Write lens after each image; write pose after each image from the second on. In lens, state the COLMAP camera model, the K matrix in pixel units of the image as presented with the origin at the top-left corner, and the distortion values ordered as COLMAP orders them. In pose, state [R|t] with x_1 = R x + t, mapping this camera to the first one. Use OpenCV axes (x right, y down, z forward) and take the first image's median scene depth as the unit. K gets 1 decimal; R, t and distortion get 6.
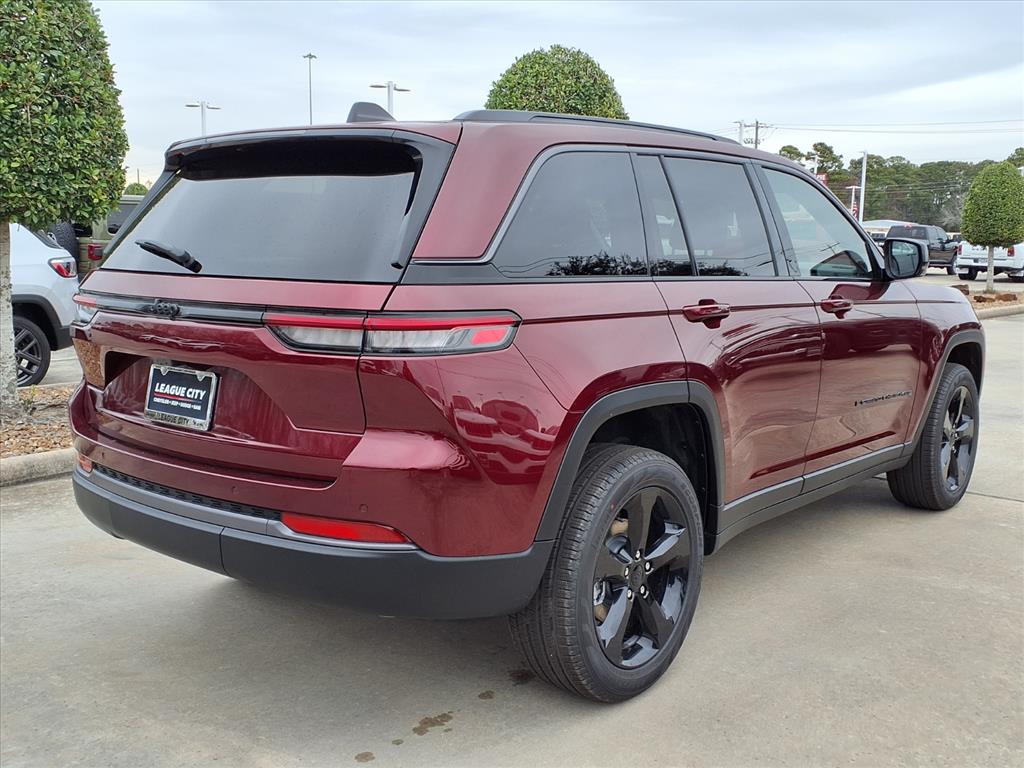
lens RADIAL K [[1084.6, 0, 512.0], [0, 1084.6, 384.0], [0, 0, 1]] dist [0.003611, -0.013465]
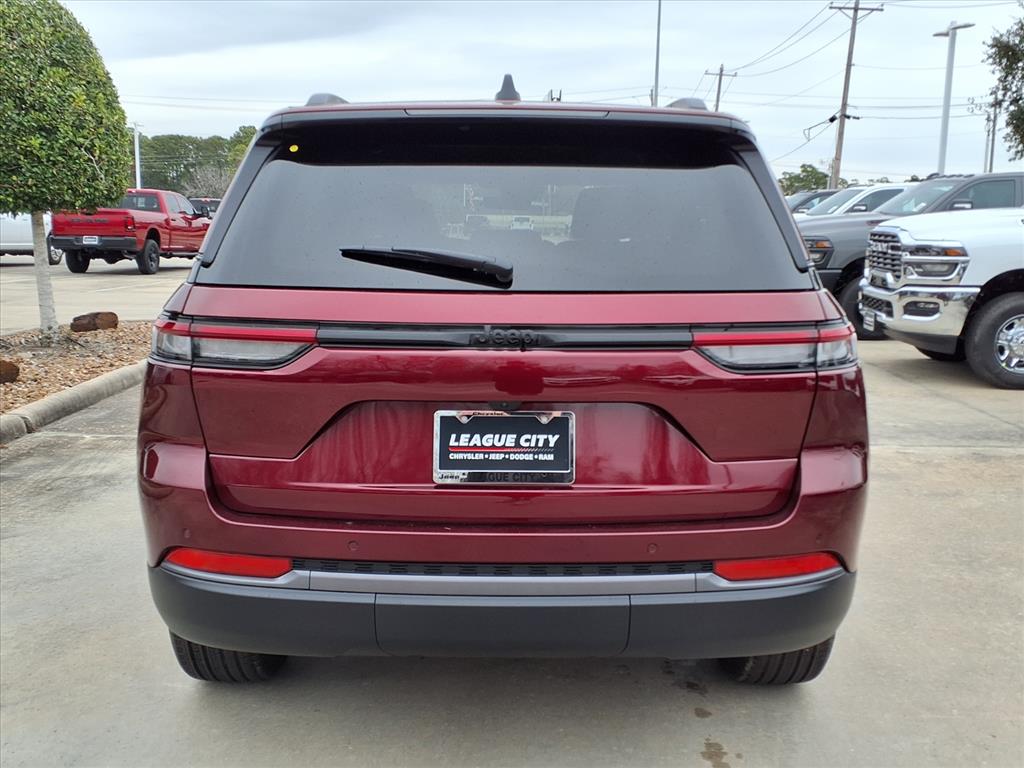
lens RADIAL K [[1000.7, 0, 510.4], [0, 1000.7, 369.8], [0, 0, 1]] dist [0.125048, -0.011951]
pose [[0.759792, -0.101714, 0.642161, -0.767369], [0.085192, 0.994746, 0.056764, -0.085296], [-0.644561, 0.011578, 0.764465, 0.447977]]
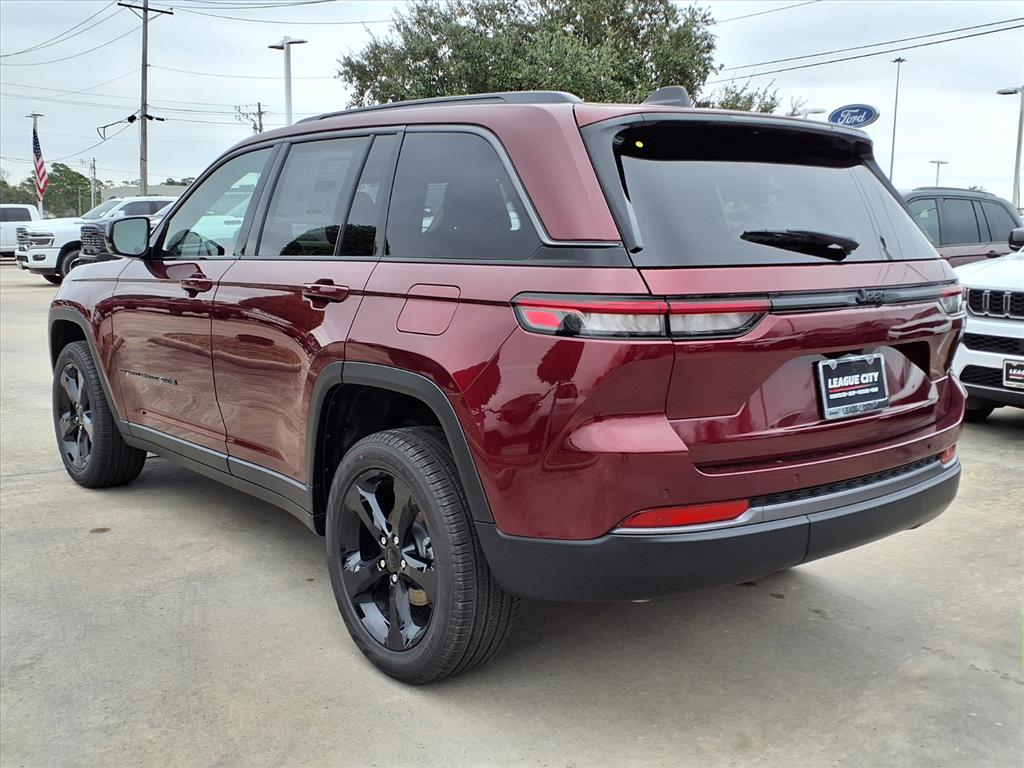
lens RADIAL K [[1066.8, 0, 489.0], [0, 1066.8, 381.7], [0, 0, 1]] dist [-0.009427, -0.001636]
pose [[0.219140, -0.155398, 0.963239, -1.329207], [0.131432, 0.982939, 0.128674, -0.162463], [-0.966800, 0.098403, 0.235826, 1.101691]]
